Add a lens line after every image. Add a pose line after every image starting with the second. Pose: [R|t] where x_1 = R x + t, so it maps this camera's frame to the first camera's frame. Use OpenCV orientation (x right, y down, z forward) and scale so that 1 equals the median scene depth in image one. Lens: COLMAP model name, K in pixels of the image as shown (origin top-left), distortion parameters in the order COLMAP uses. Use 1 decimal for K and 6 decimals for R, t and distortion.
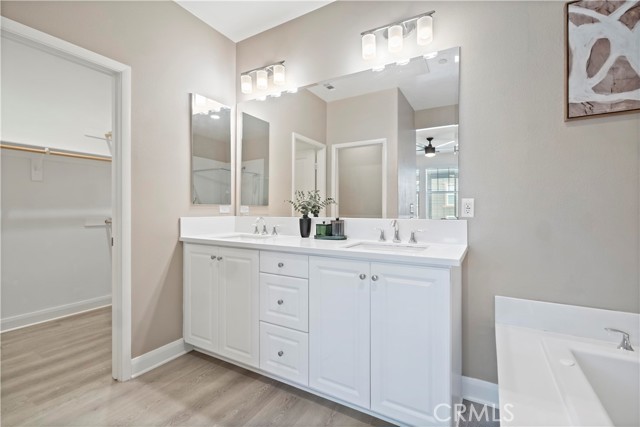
lens RADIAL K [[289.7, 0, 322.1], [0, 289.7, 209.0], [0, 0, 1]] dist [0.003179, -0.000366]
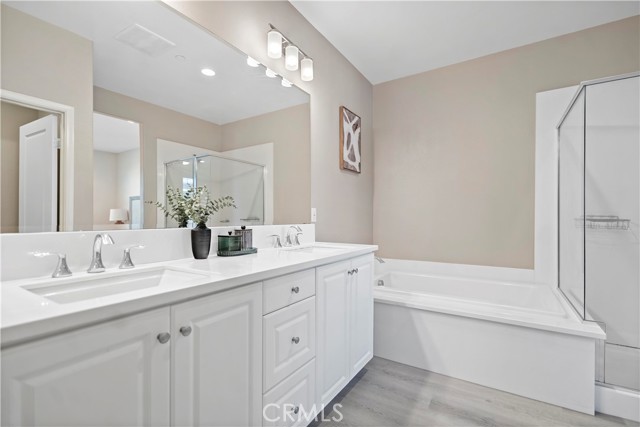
lens RADIAL K [[289.7, 0, 323.2], [0, 289.7, 218.1], [0, 0, 1]] dist [0.003179, -0.000366]
pose [[0.046591, 0.002974, 0.998910, -0.760523], [0.003425, 0.999989, -0.003137, 0.012692], [-0.998908, 0.003567, 0.046580, 0.776802]]
